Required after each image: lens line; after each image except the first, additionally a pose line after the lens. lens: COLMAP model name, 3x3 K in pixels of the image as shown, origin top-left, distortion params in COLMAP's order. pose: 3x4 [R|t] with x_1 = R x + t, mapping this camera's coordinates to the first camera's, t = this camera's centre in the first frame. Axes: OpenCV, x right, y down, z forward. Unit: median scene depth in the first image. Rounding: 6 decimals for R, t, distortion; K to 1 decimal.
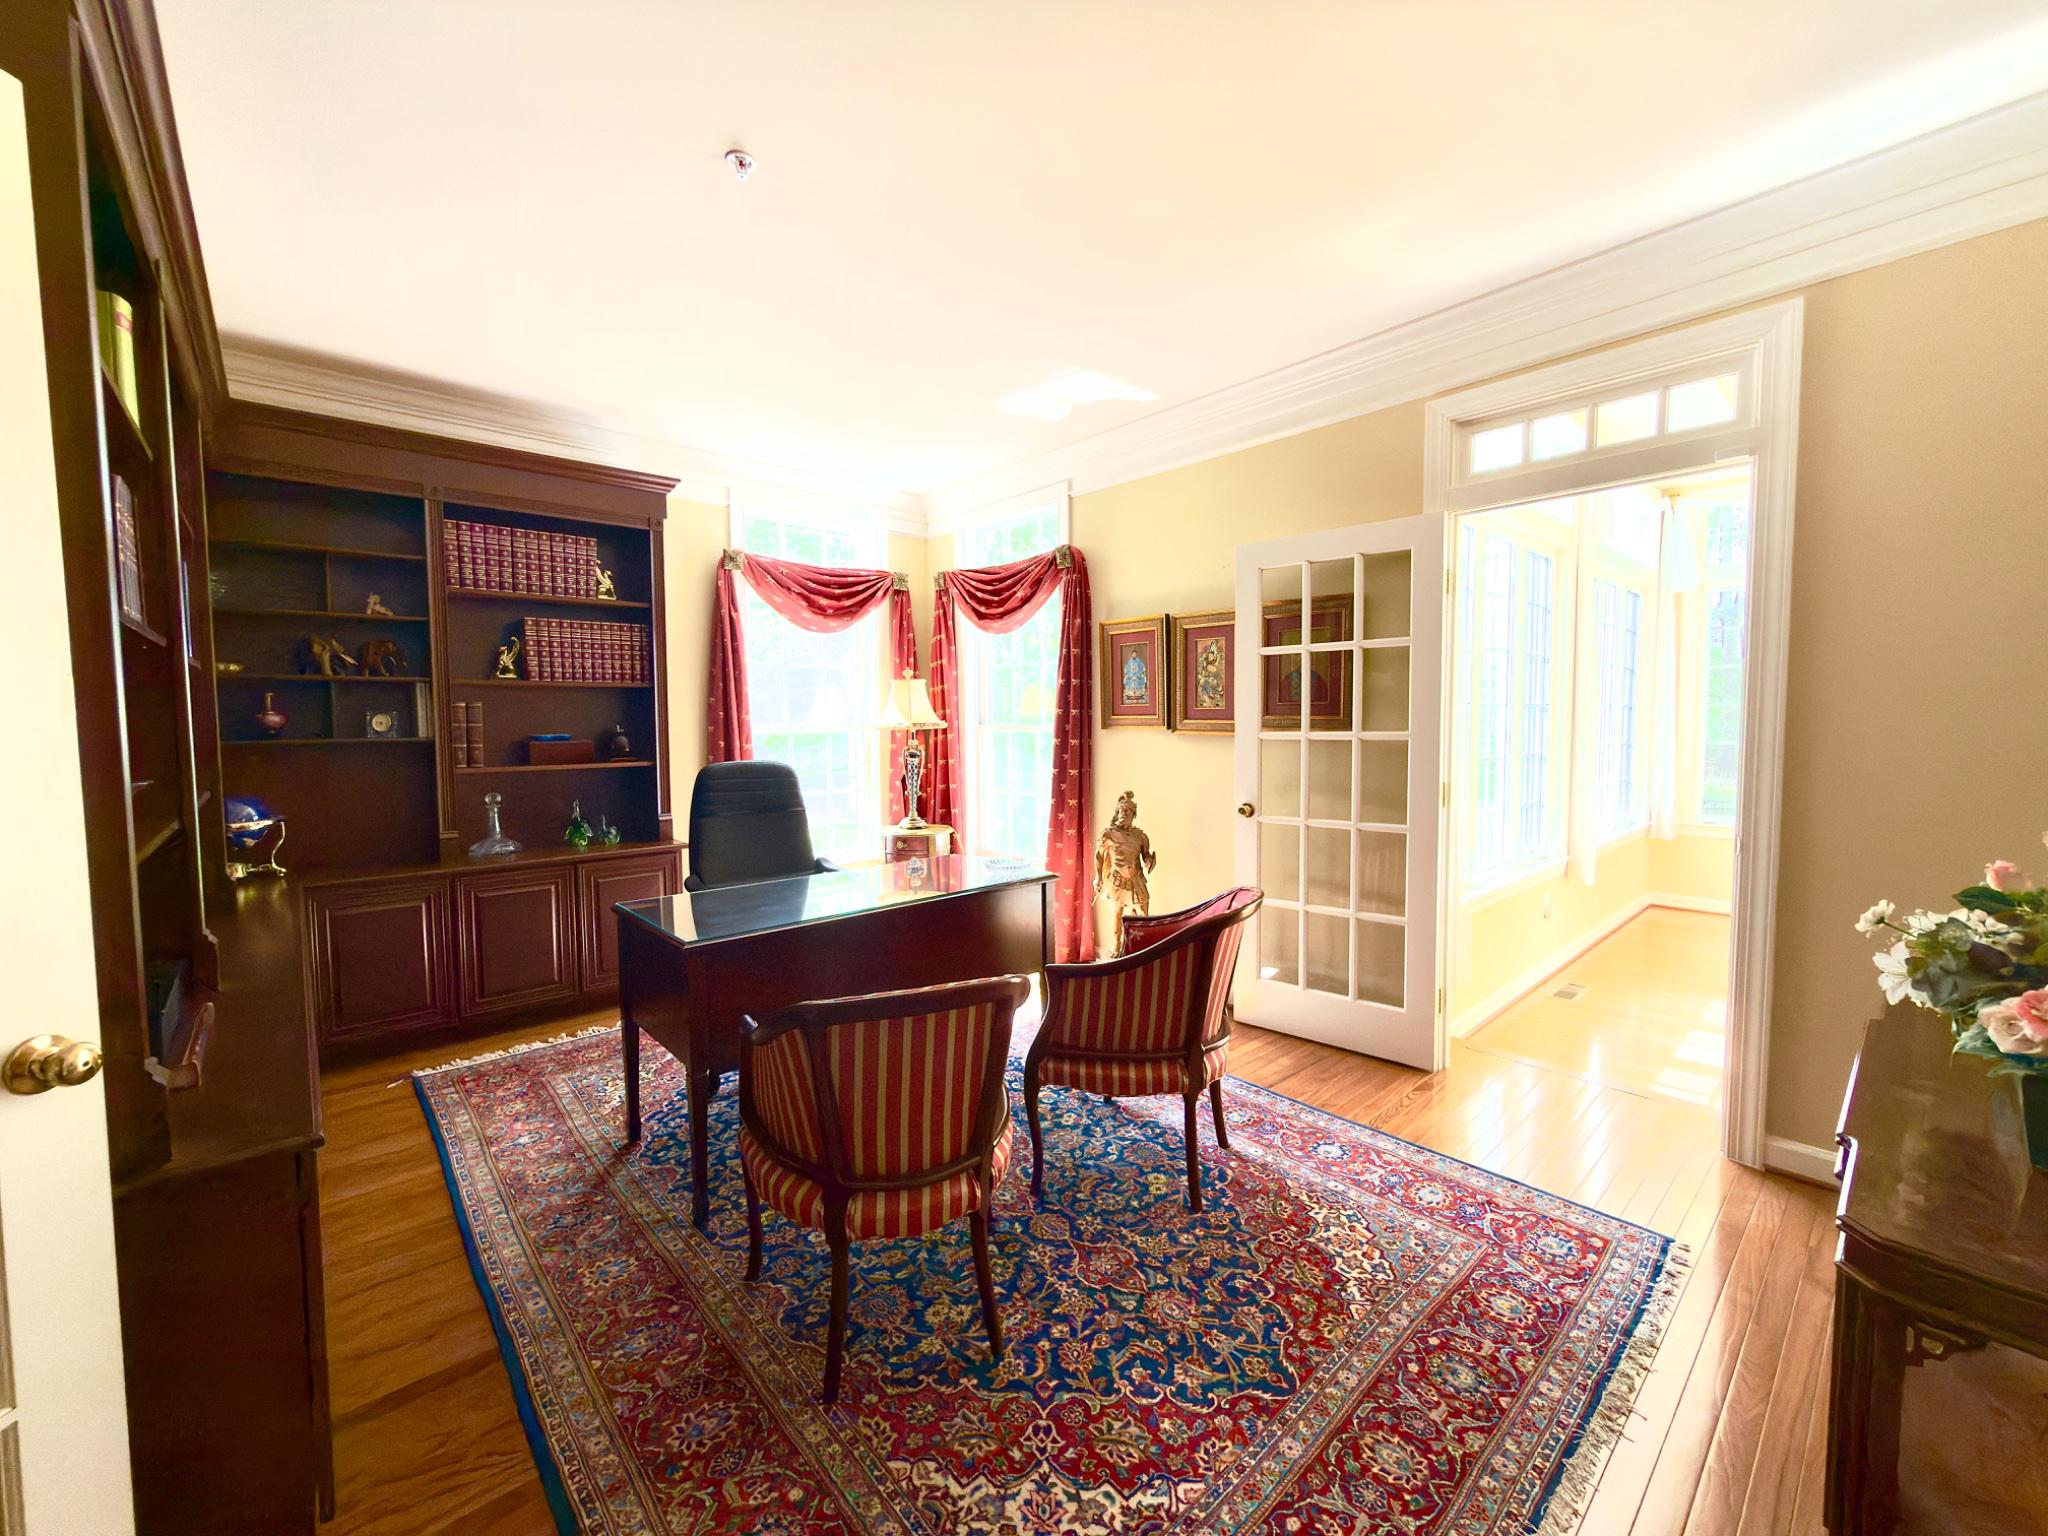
lens RADIAL K [[816.6, 0, 1024.0], [0, 816.6, 768.0], [0, 0, 1]] dist [0.001269, -0.000229]
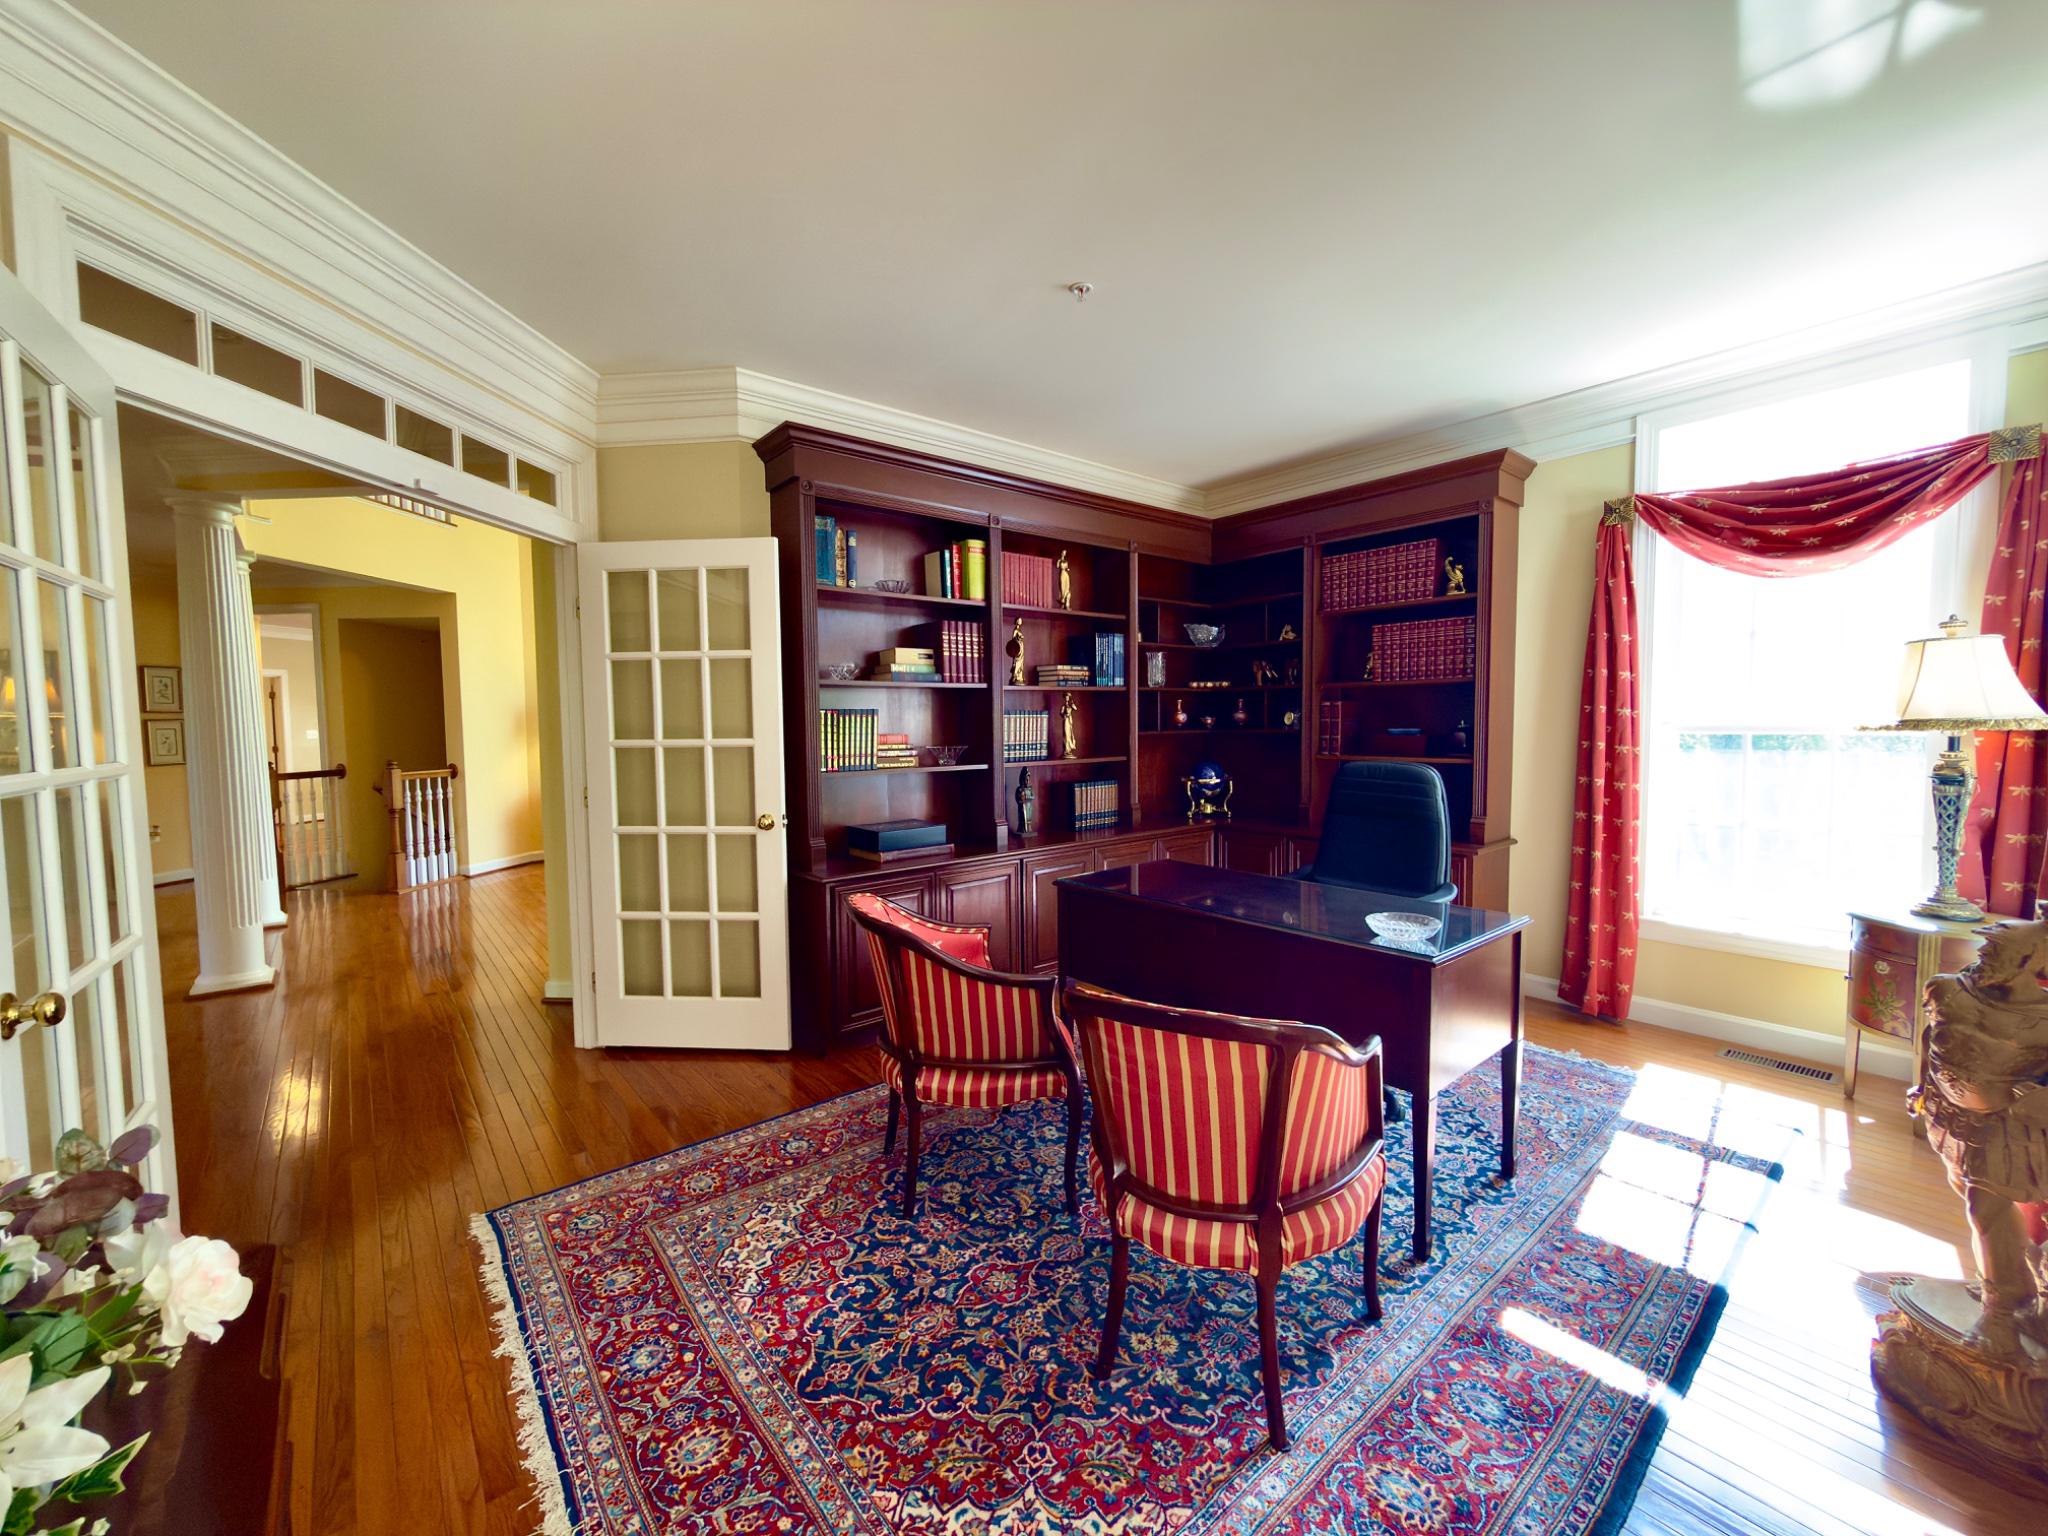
lens RADIAL K [[816.6, 0, 1024.0], [0, 816.6, 768.0], [0, 0, 1]] dist [0.001269, -0.000229]
pose [[-0.035813, 0.067395, -0.997083, 1.207639], [-0.048554, 0.996428, 0.069094, -0.089242], [0.998178, 0.050887, -0.032413, 1.200607]]
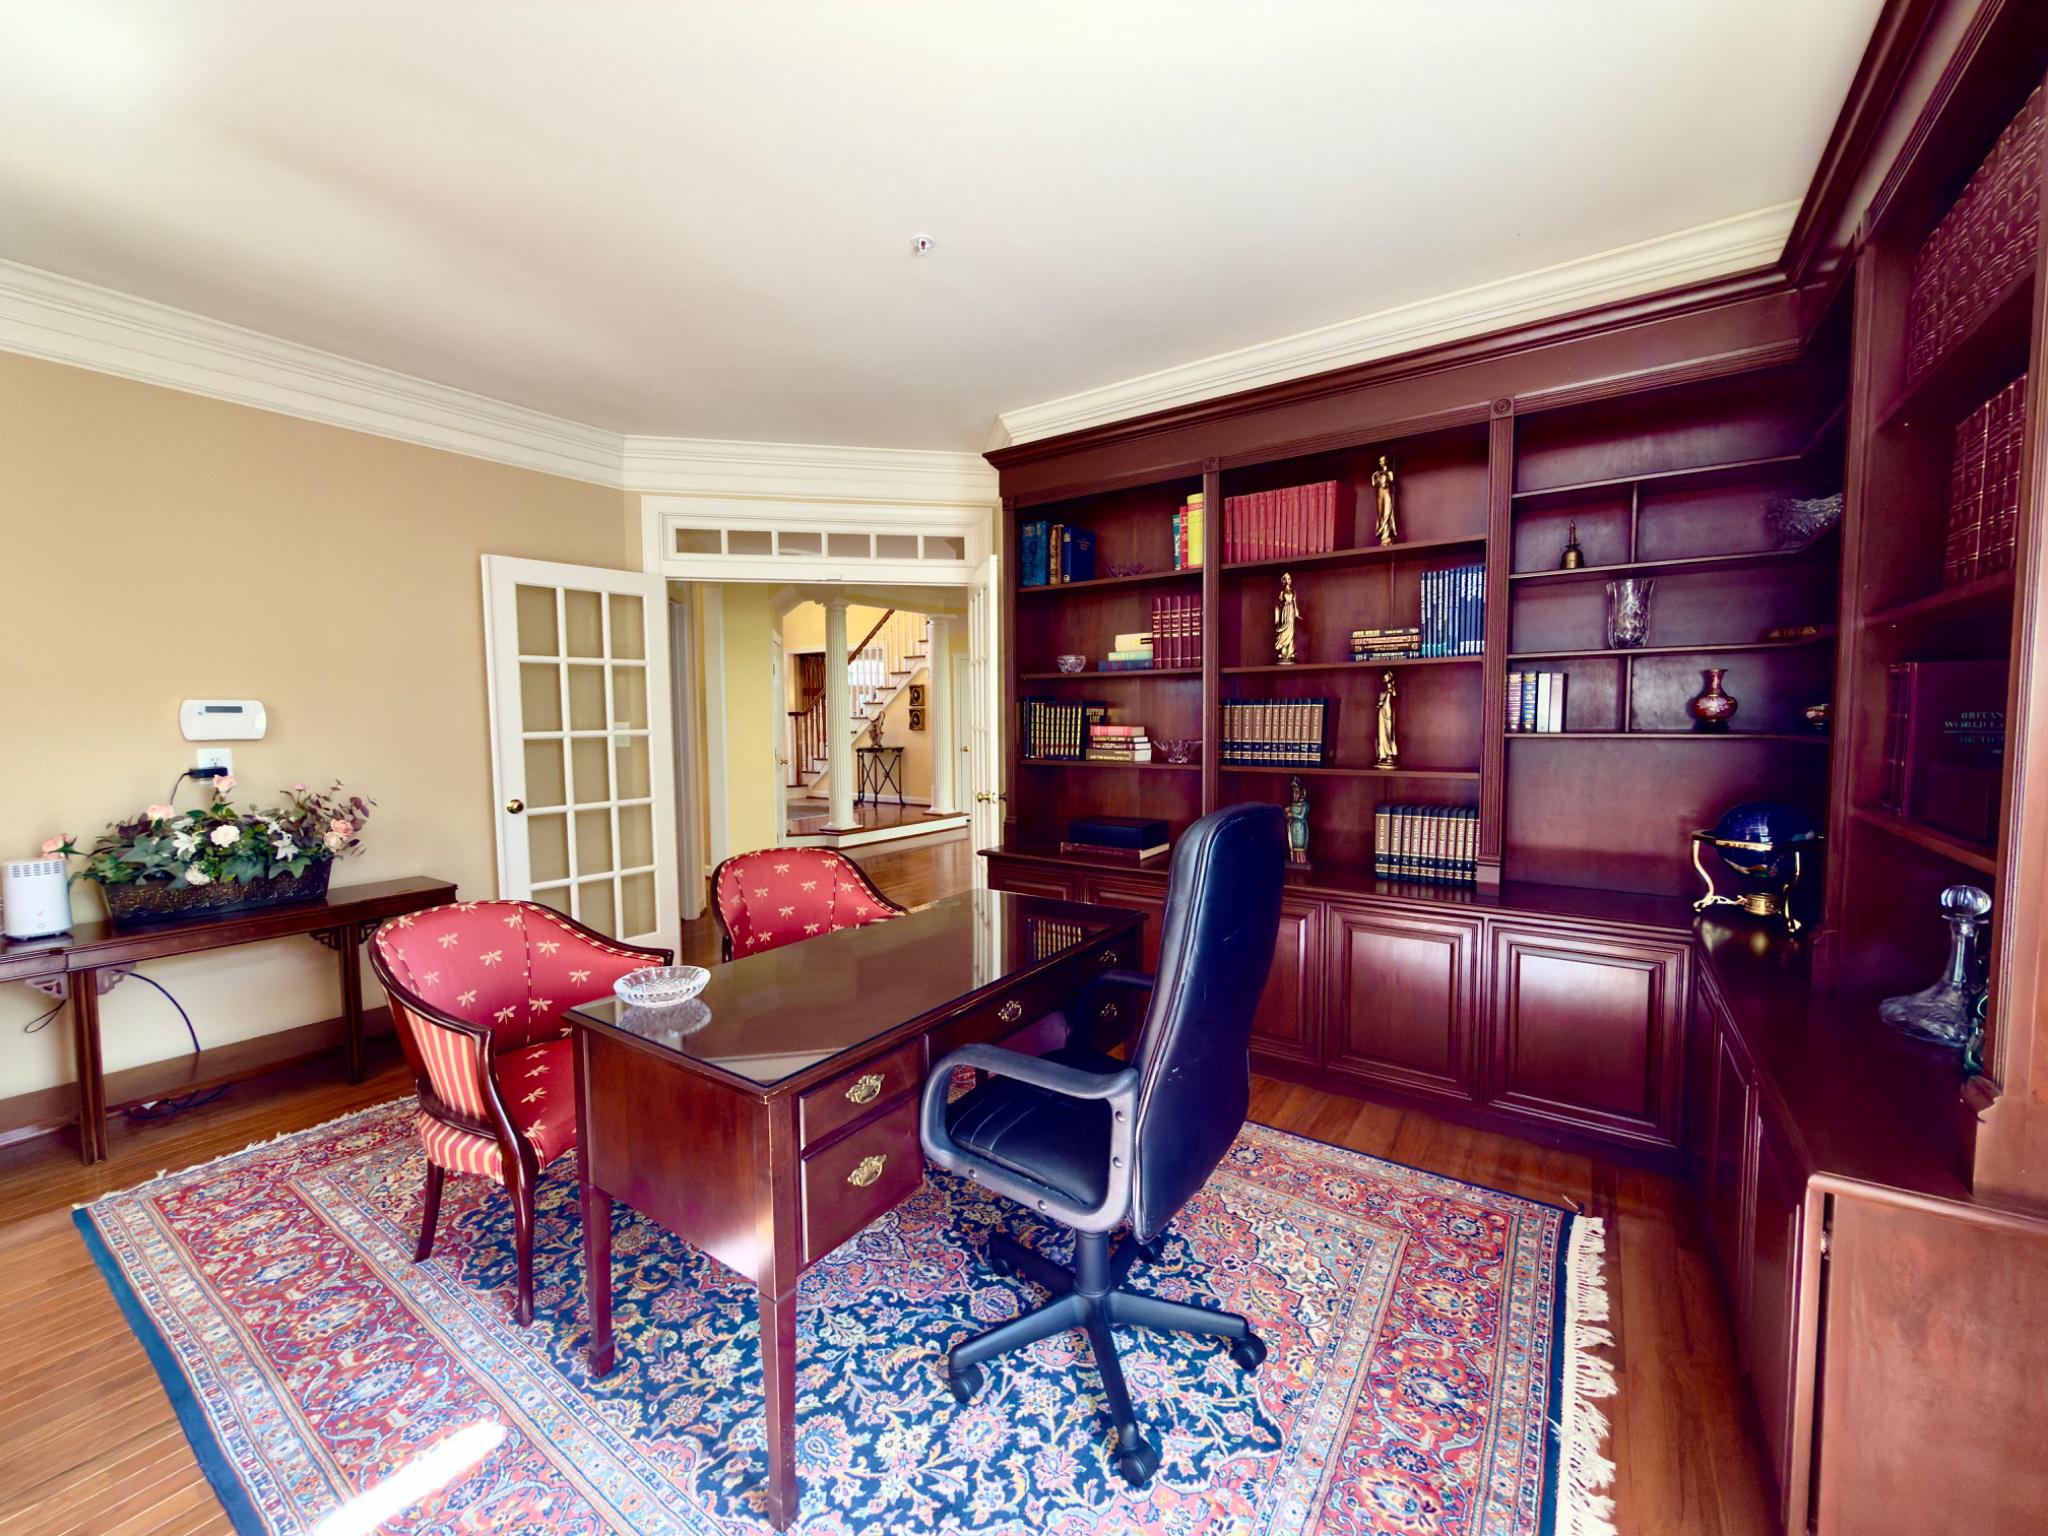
lens RADIAL K [[824.4, 0, 1020.9], [0, 824.4, 770.0], [0, 0, 1]] dist [0.007421, 0.000212]
pose [[-0.973656, 0.034931, -0.225329, -0.230568], [0.005333, 0.991414, 0.130649, -0.176177], [0.227958, 0.126005, -0.965483, 2.756346]]
